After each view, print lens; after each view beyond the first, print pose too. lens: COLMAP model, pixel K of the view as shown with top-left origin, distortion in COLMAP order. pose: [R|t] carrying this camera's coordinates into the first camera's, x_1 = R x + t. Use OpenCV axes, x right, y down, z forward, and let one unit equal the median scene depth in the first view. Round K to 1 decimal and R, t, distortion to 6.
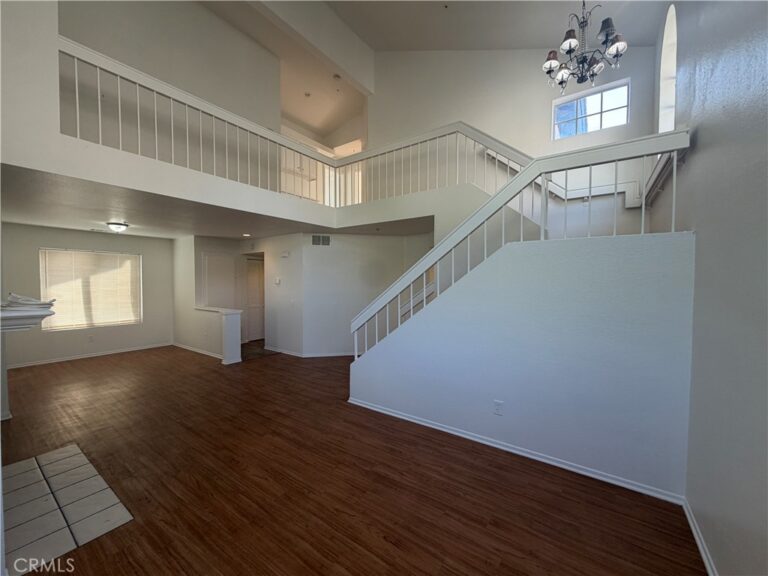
lens RADIAL K [[306.2, 0, 382.0], [0, 306.2, 288.6], [0, 0, 1]] dist [0.000261, -0.000163]
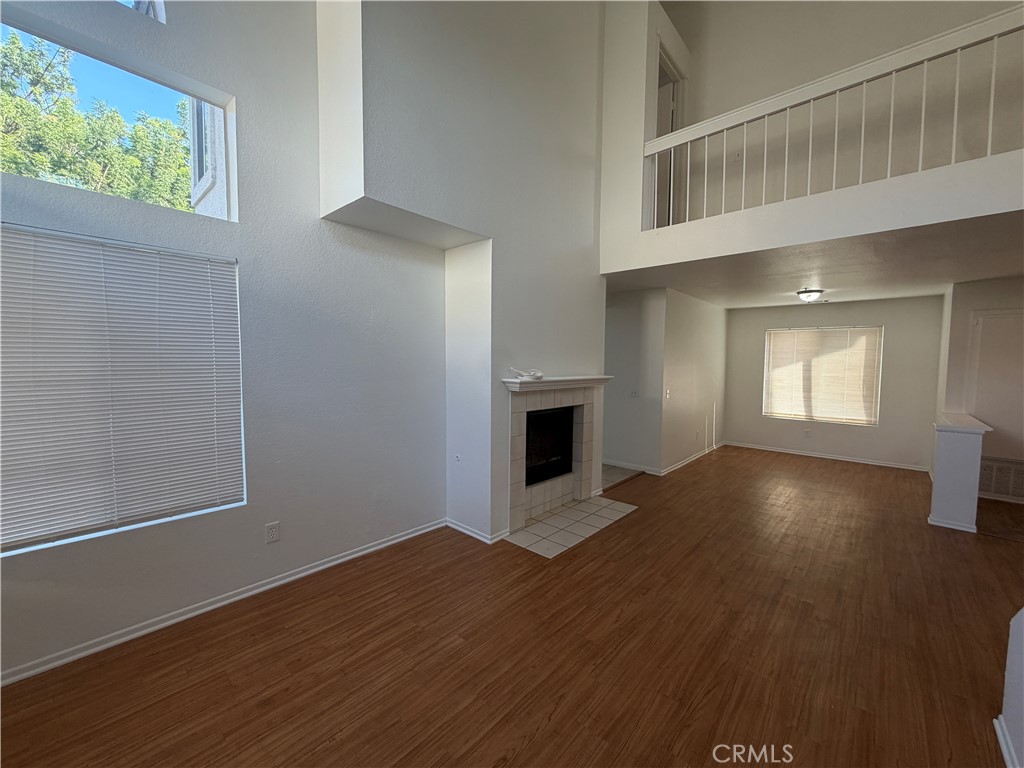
lens RADIAL K [[411.0, 0, 512.0], [0, 411.0, 384.0], [0, 0, 1]] dist [-0.000022, 0.009738]
pose [[-0.112566, 0.053848, -0.992184, 0.405366], [-0.039690, 0.997490, 0.058639, -0.009206], [0.992851, 0.045980, -0.110146, 0.530192]]
